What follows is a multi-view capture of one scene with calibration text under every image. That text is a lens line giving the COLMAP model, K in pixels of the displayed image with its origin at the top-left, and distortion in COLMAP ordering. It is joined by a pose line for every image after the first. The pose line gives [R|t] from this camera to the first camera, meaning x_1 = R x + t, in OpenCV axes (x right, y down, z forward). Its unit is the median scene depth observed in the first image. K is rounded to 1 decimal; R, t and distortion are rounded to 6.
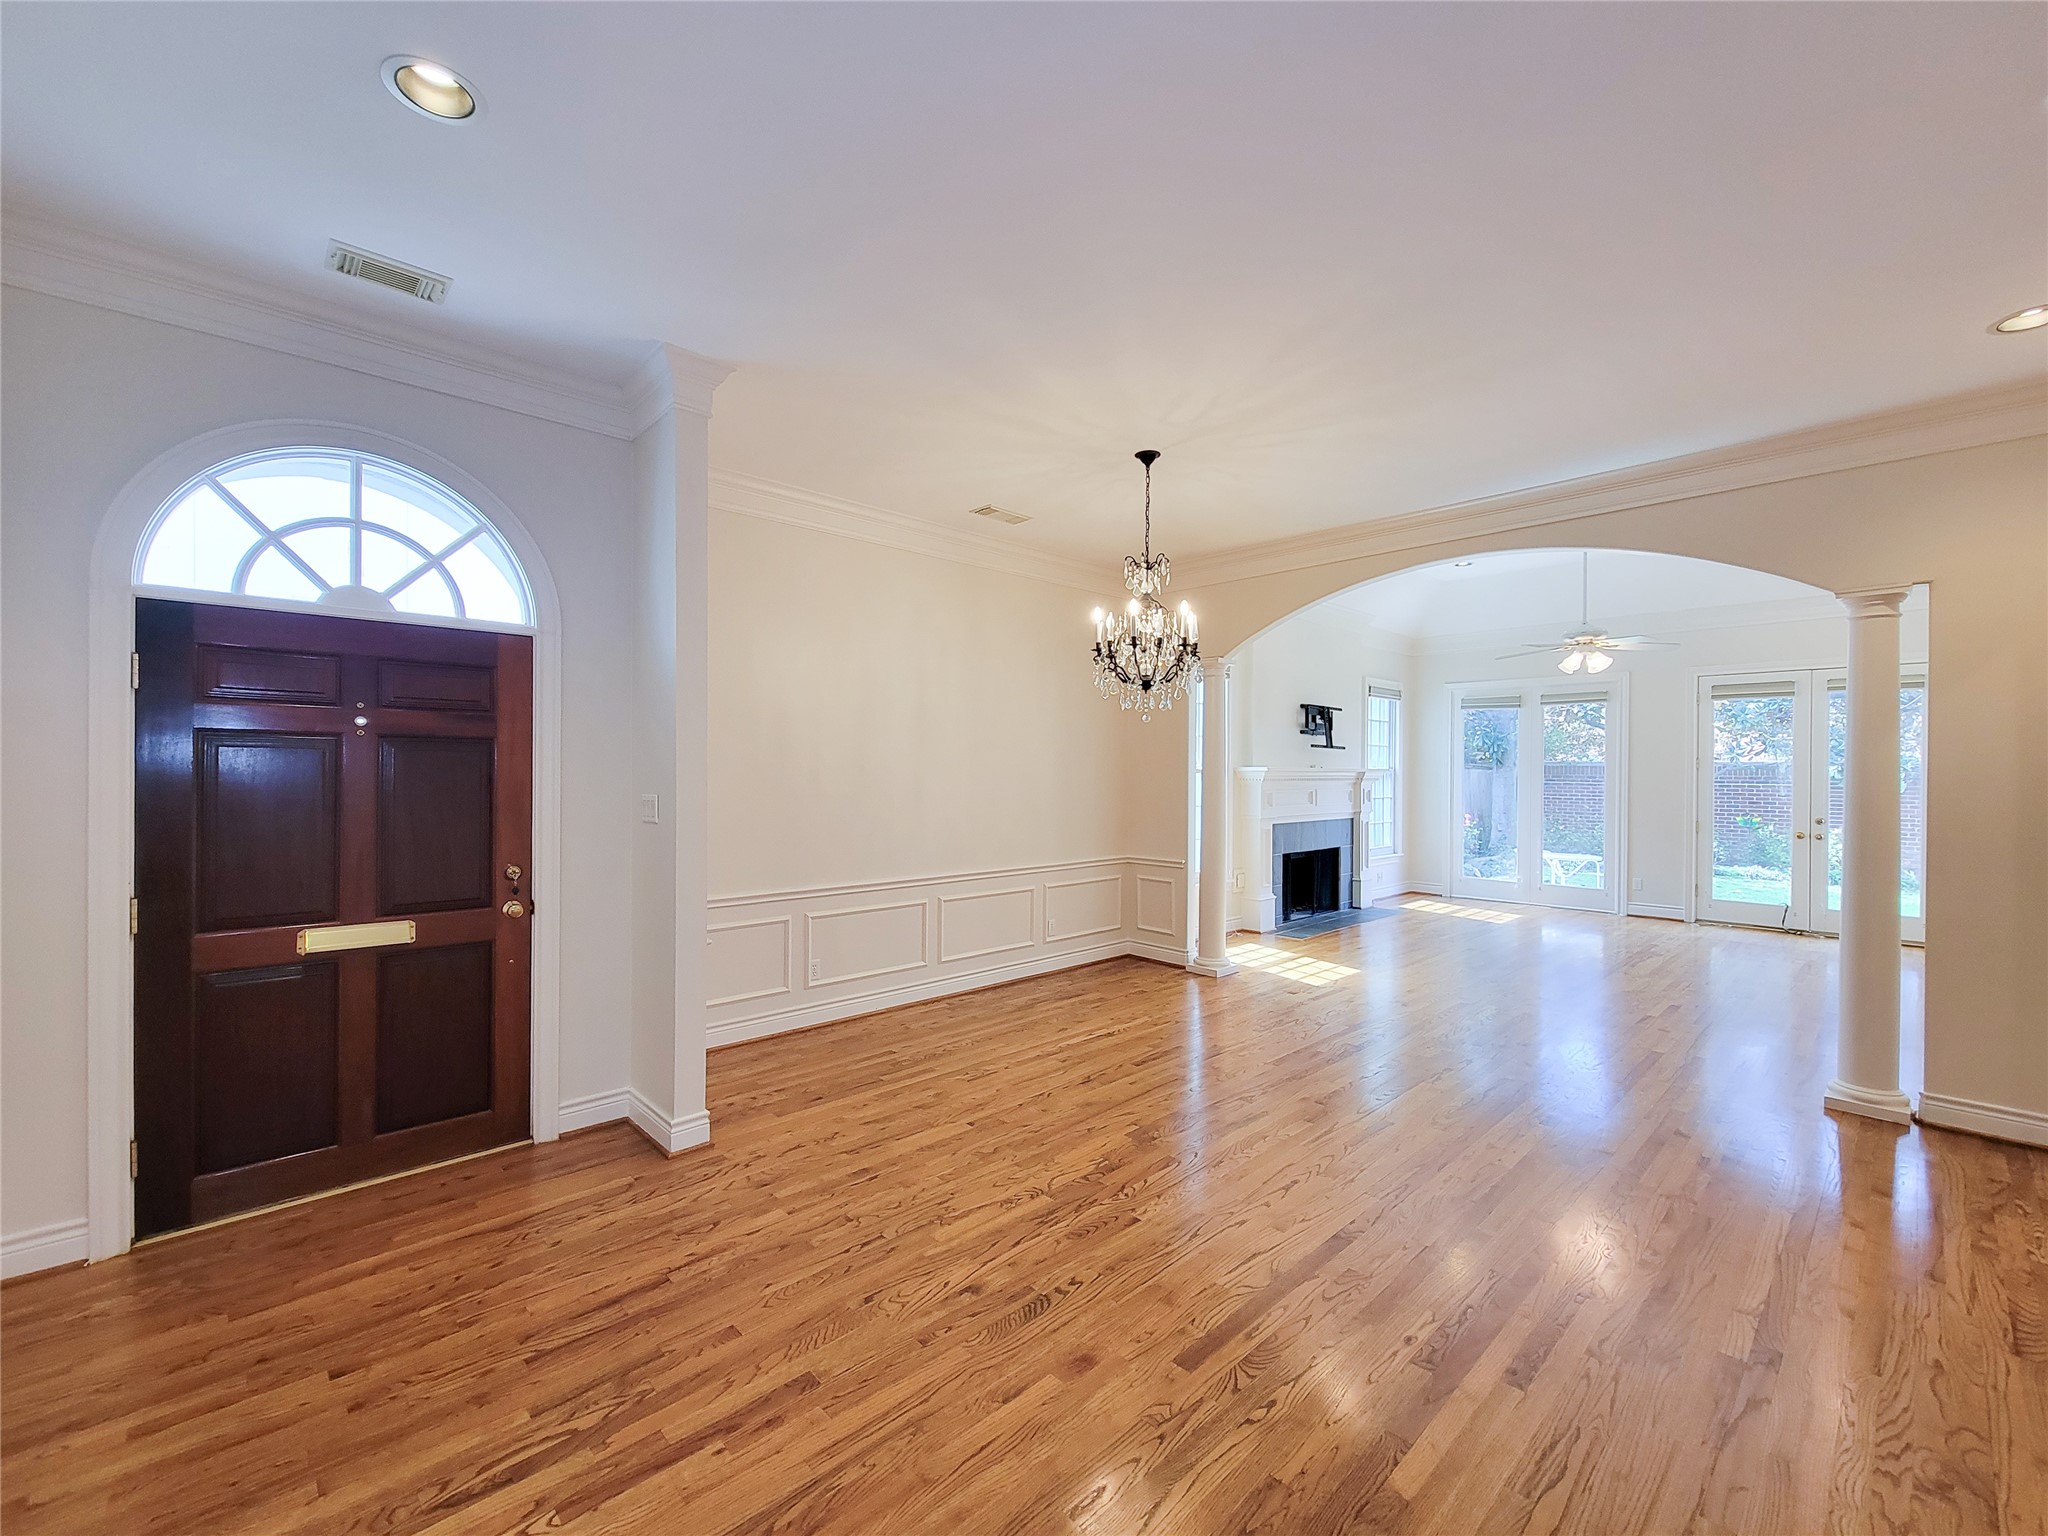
lens RADIAL K [[832.6, 0, 1003.7], [0, 832.6, 772.5], [0, 0, 1]] dist [-0.000510, -0.001797]
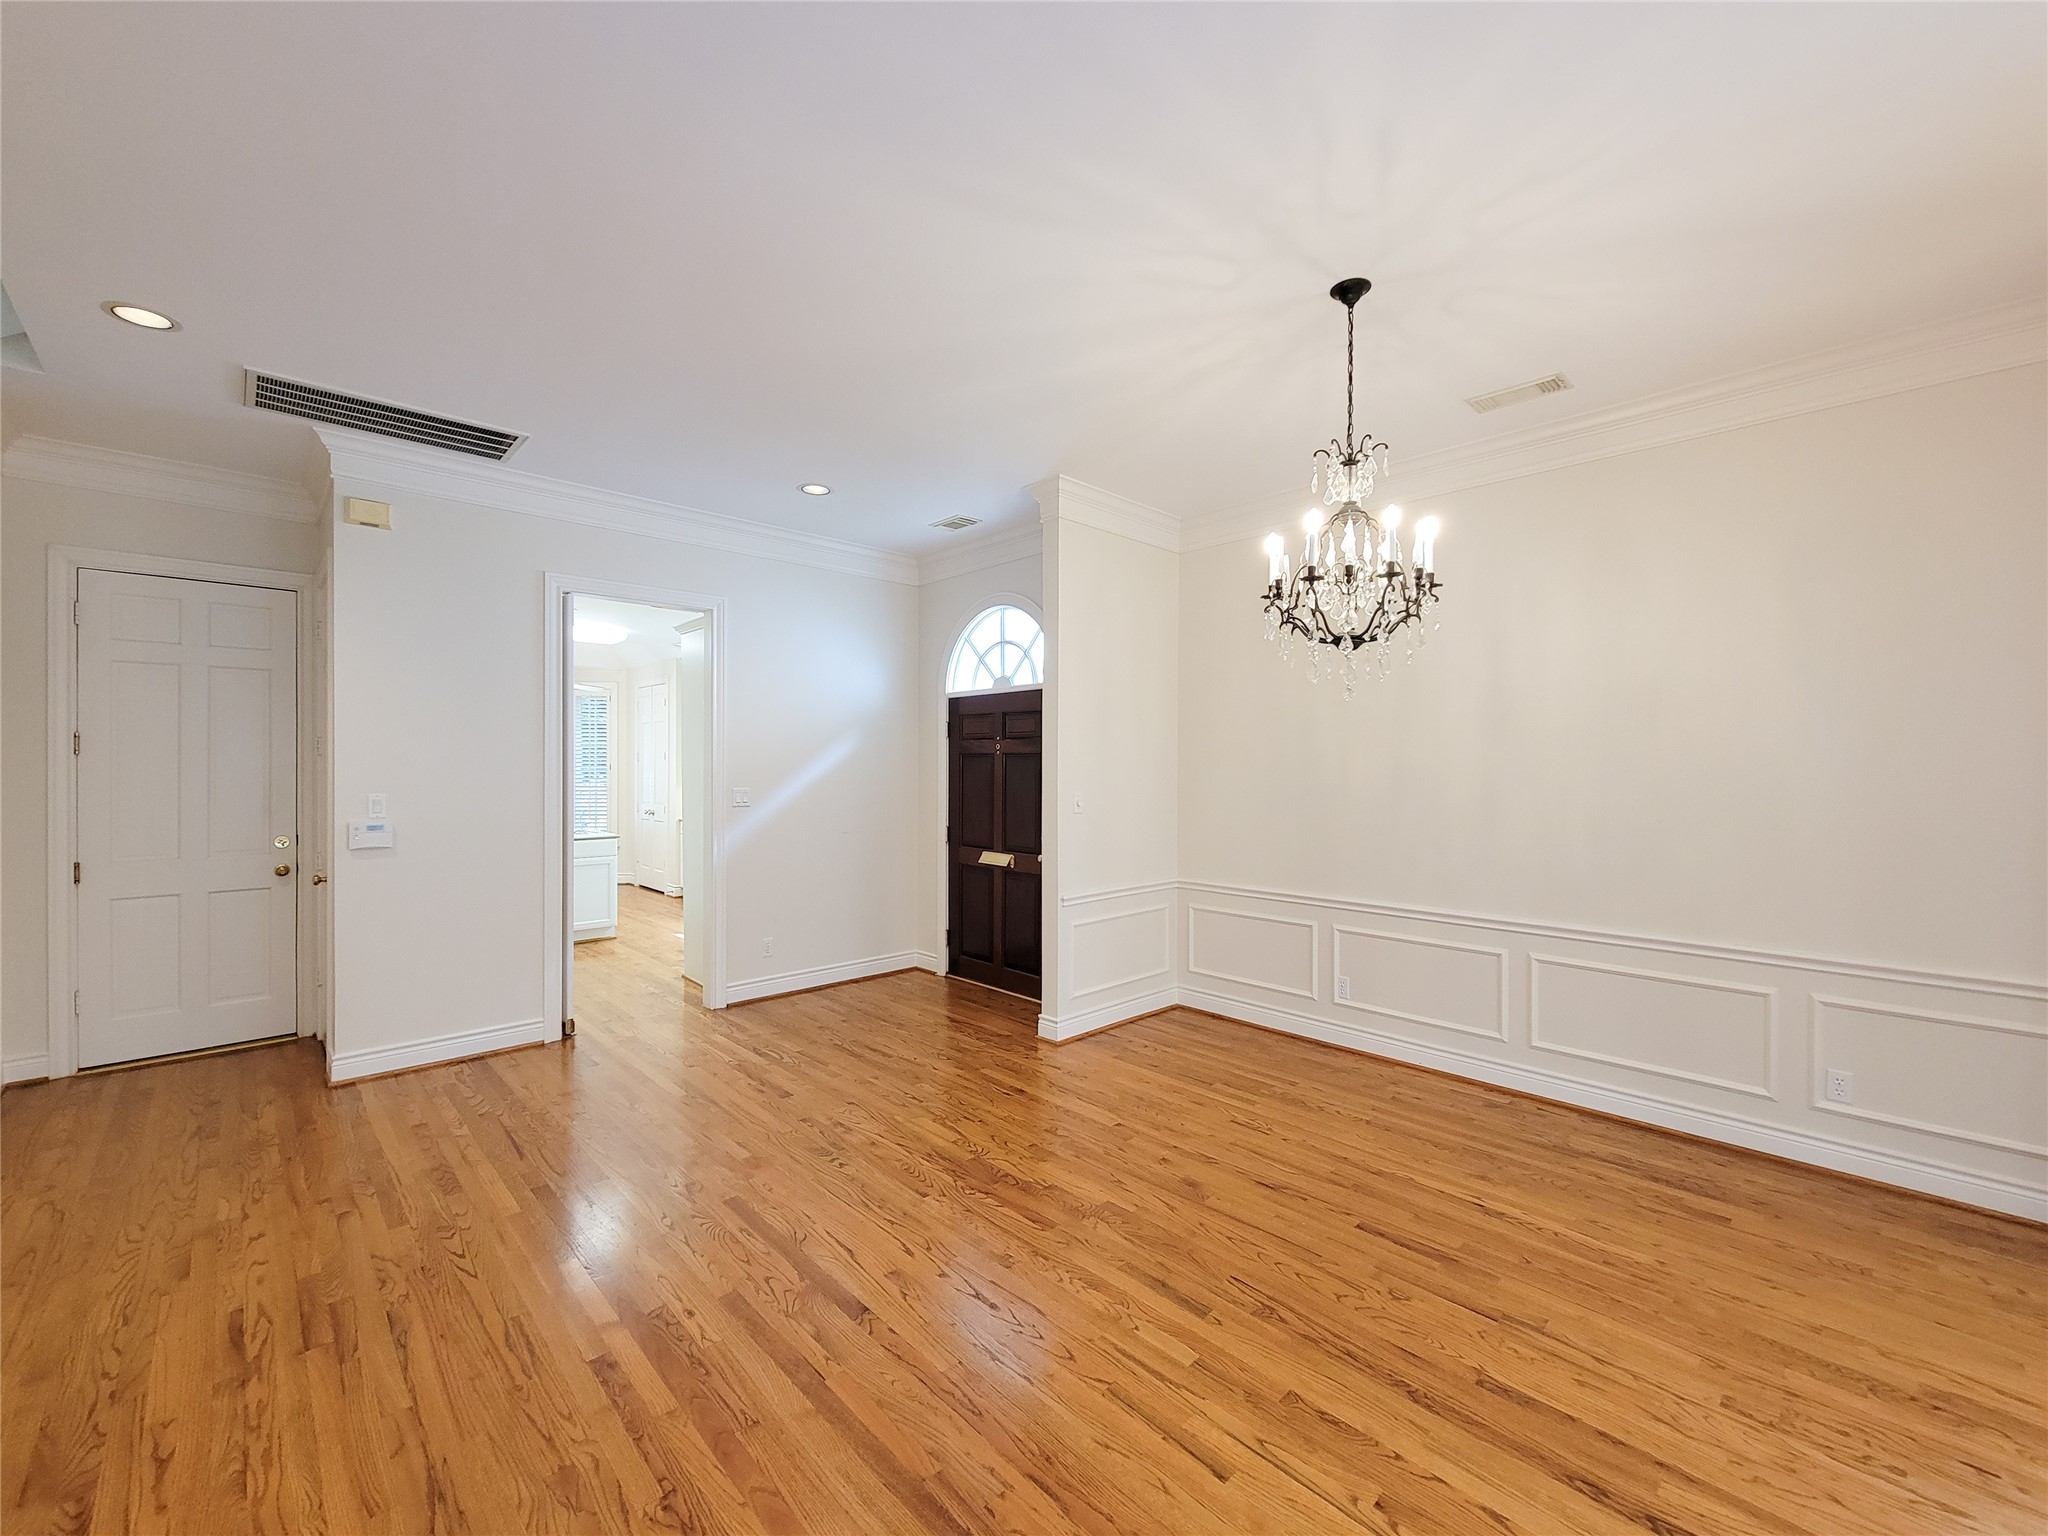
lens RADIAL K [[821.8, 0, 1024.0], [0, 821.8, 768.0], [0, 0, 1]] dist [0.004947, -0.003252]
pose [[0.026959, -0.002866, -0.999632, 0.796226], [-0.004025, 0.999987, -0.002976, -0.004433], [0.999628, 0.004104, 0.026947, 0.717429]]
